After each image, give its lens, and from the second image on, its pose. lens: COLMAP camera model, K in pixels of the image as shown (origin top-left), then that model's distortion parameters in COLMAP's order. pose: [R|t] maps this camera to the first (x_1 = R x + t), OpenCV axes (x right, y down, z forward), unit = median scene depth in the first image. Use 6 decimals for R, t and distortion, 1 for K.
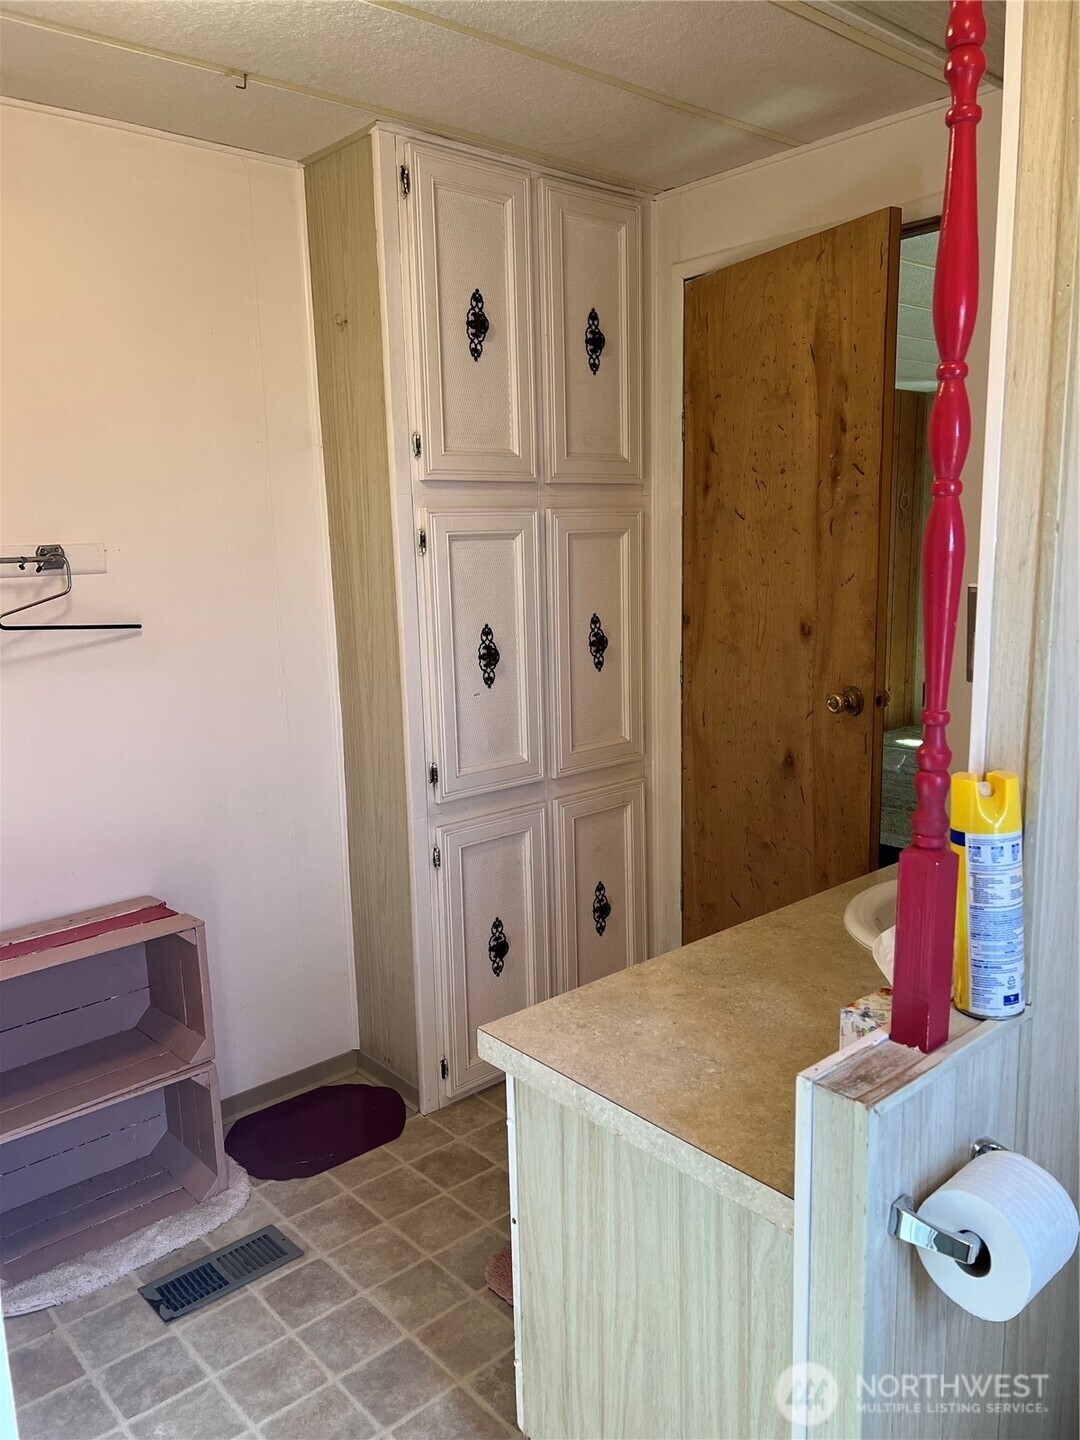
lens RADIAL K [[1090.7, 0, 530.7], [0, 1090.7, 727.1], [0, 0, 1]] dist [0.079373, -0.089716]
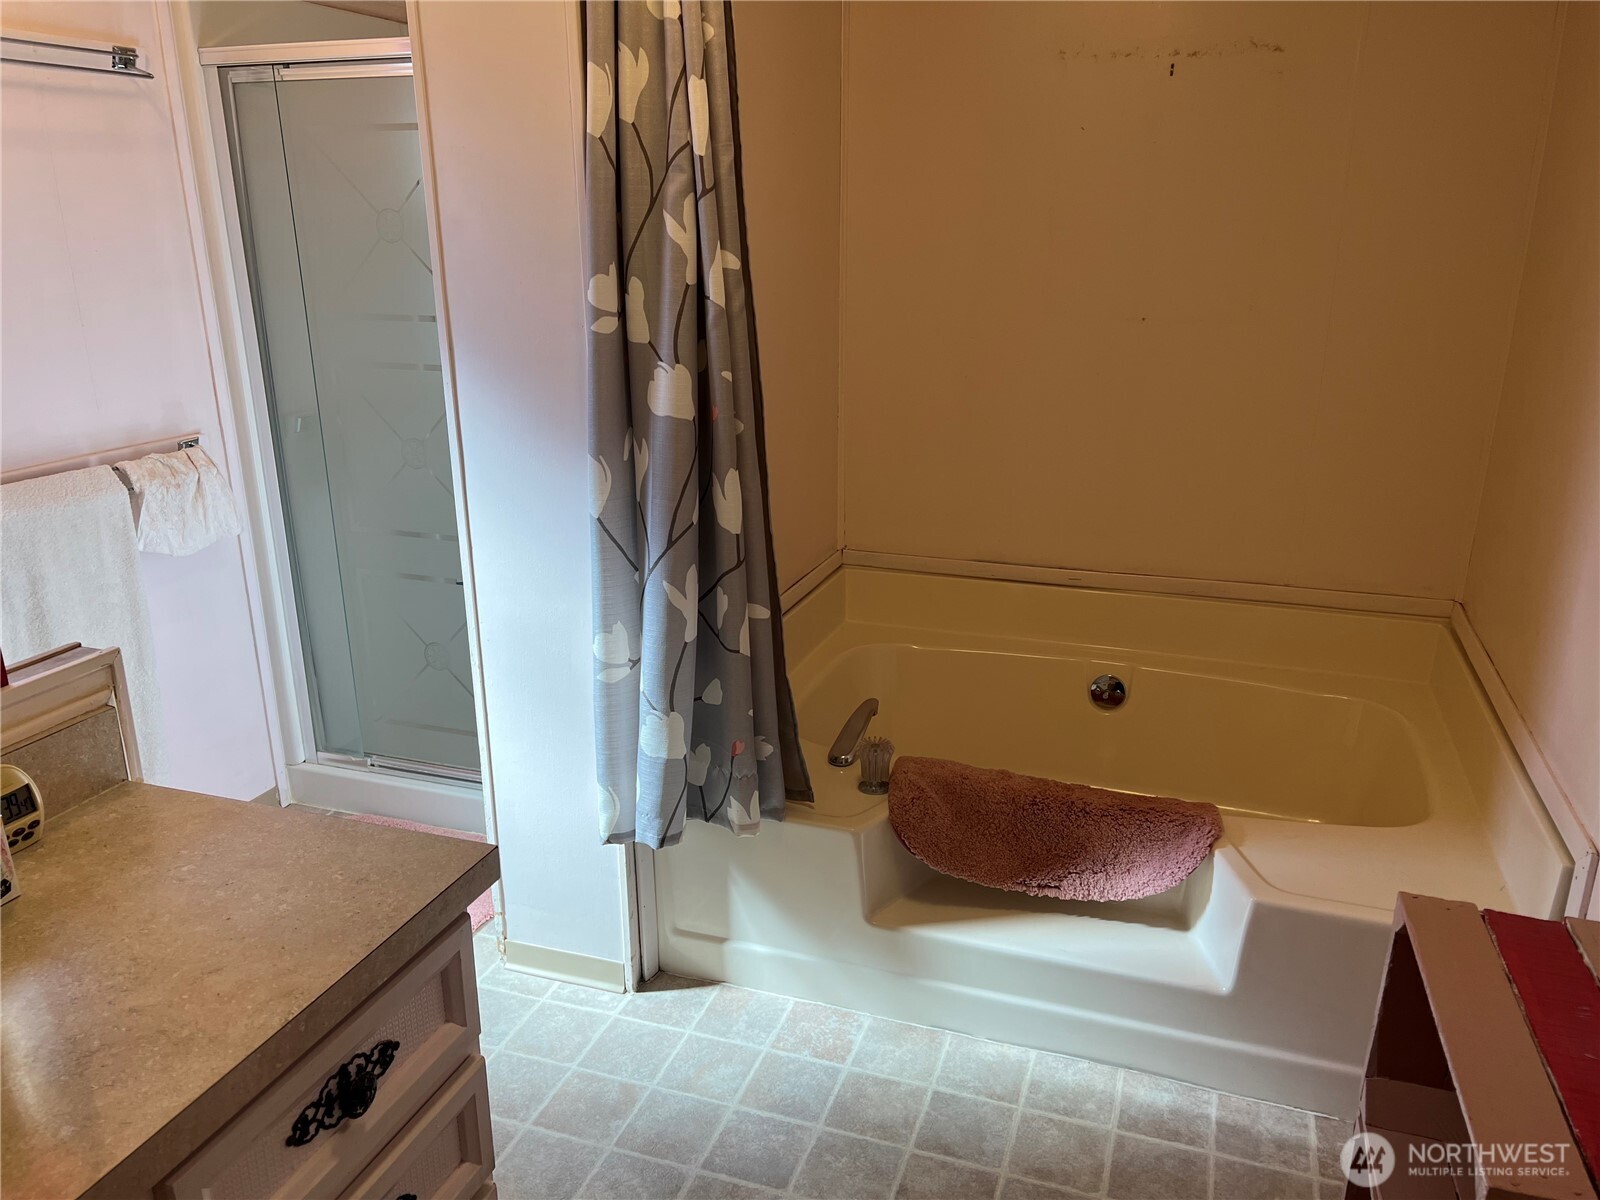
lens RADIAL K [[1211.9, 0, 800.0], [0, 1211.9, 600.0], [0, 0, 1]] dist [0.079373, -0.089716]
pose [[-0.869462, 0.159360, -0.467591, 0.145885], [-0.072668, 0.894983, 0.440141, -0.293533], [0.488627, 0.416664, -0.766573, 1.676552]]
